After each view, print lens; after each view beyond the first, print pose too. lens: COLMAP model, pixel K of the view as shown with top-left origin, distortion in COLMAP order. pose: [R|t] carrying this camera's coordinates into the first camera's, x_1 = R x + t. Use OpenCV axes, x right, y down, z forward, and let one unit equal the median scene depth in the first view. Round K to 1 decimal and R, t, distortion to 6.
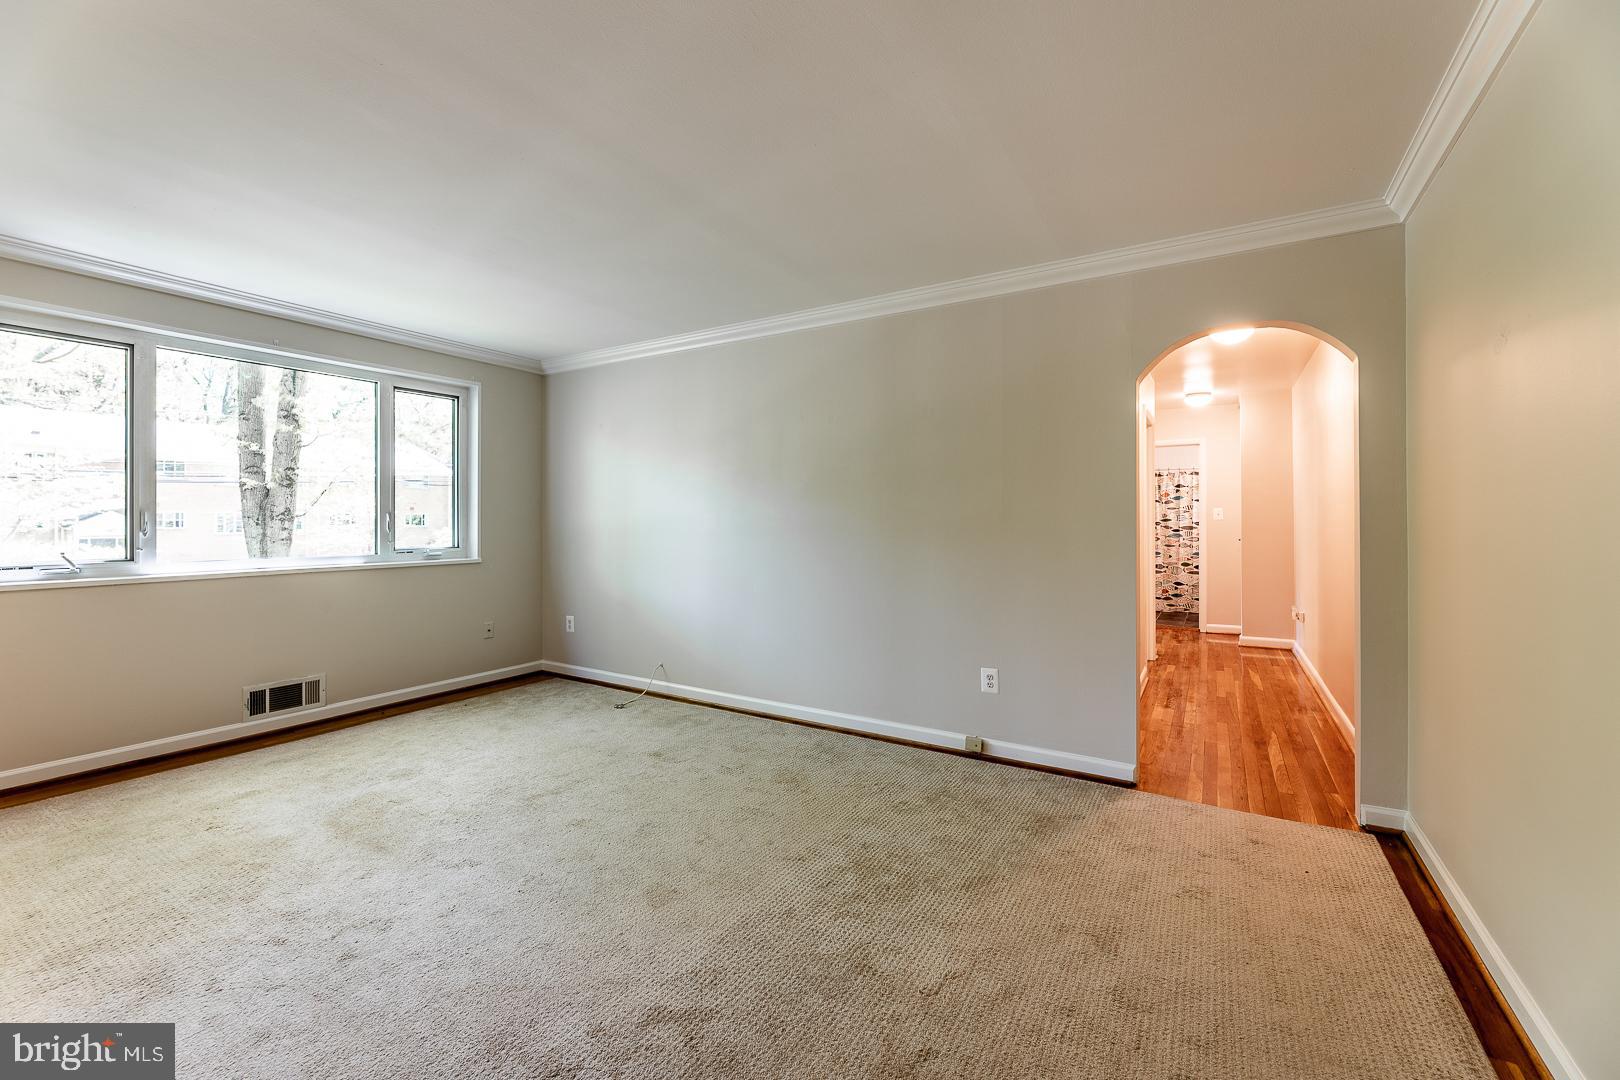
lens RADIAL K [[665.8, 0, 803.6], [0, 665.8, 515.8], [0, 0, 1]] dist [-0.003886, -0.000511]
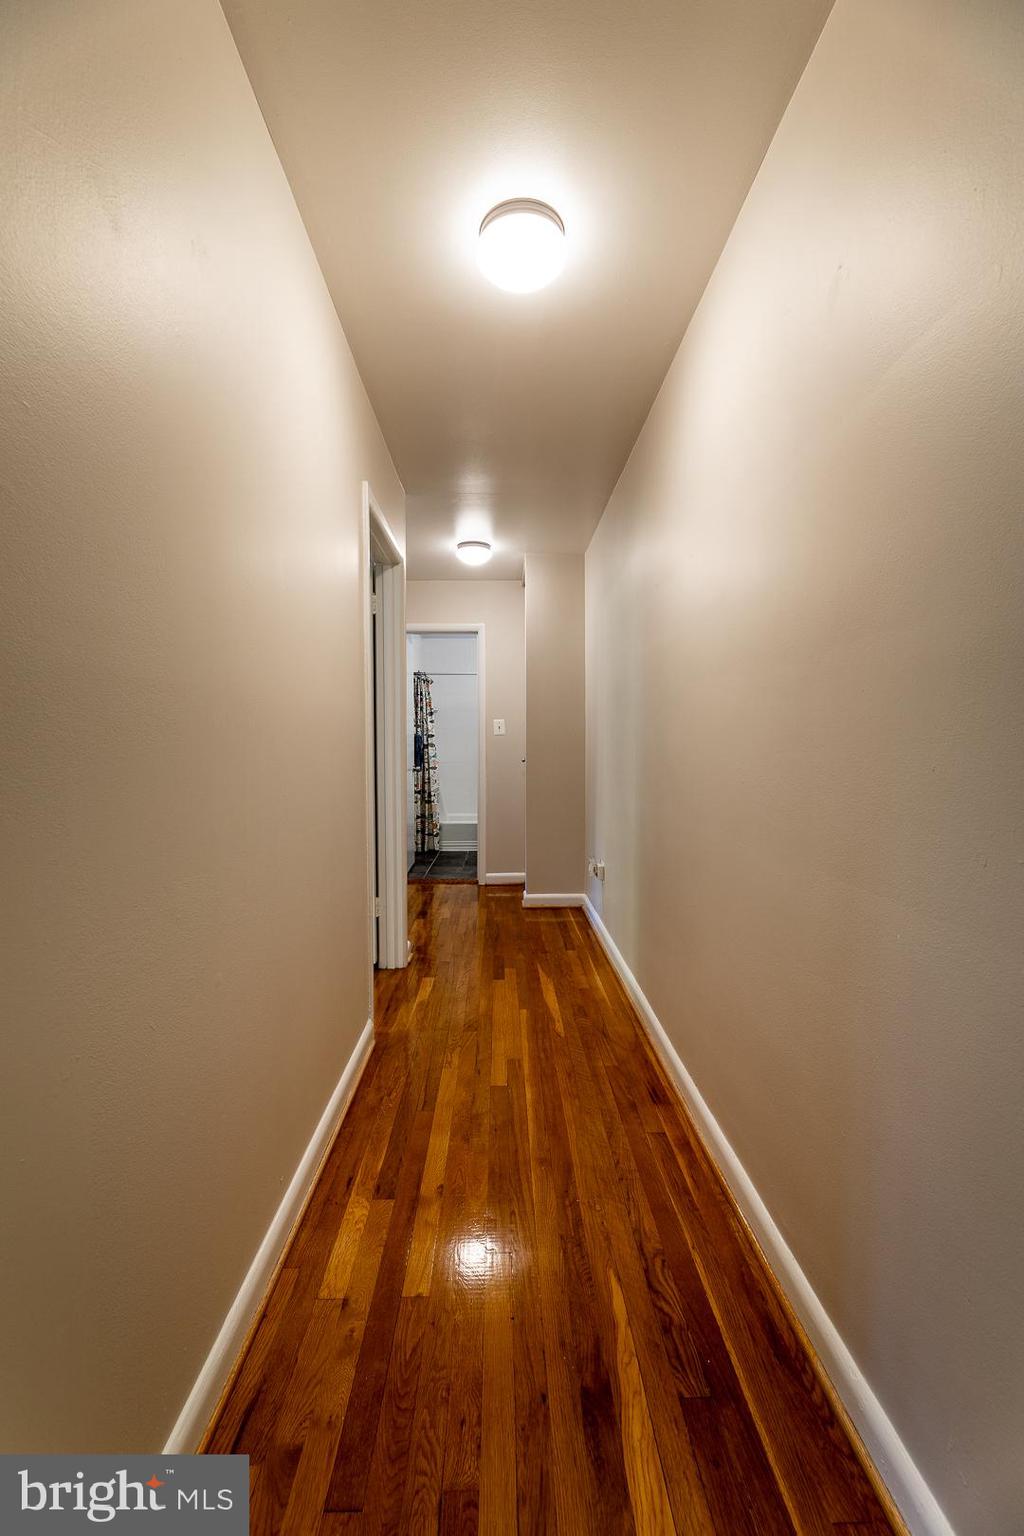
lens RADIAL K [[640.1, 0, 512.0], [0, 640.1, 768.0], [0, 0, 1]] dist [-0.000824, -0.000129]
pose [[0.840626, -0.019551, 0.541263, 0.283583], [-0.004360, 0.999072, 0.042860, 0.014228], [-0.541599, -0.038389, 0.839760, 0.446608]]
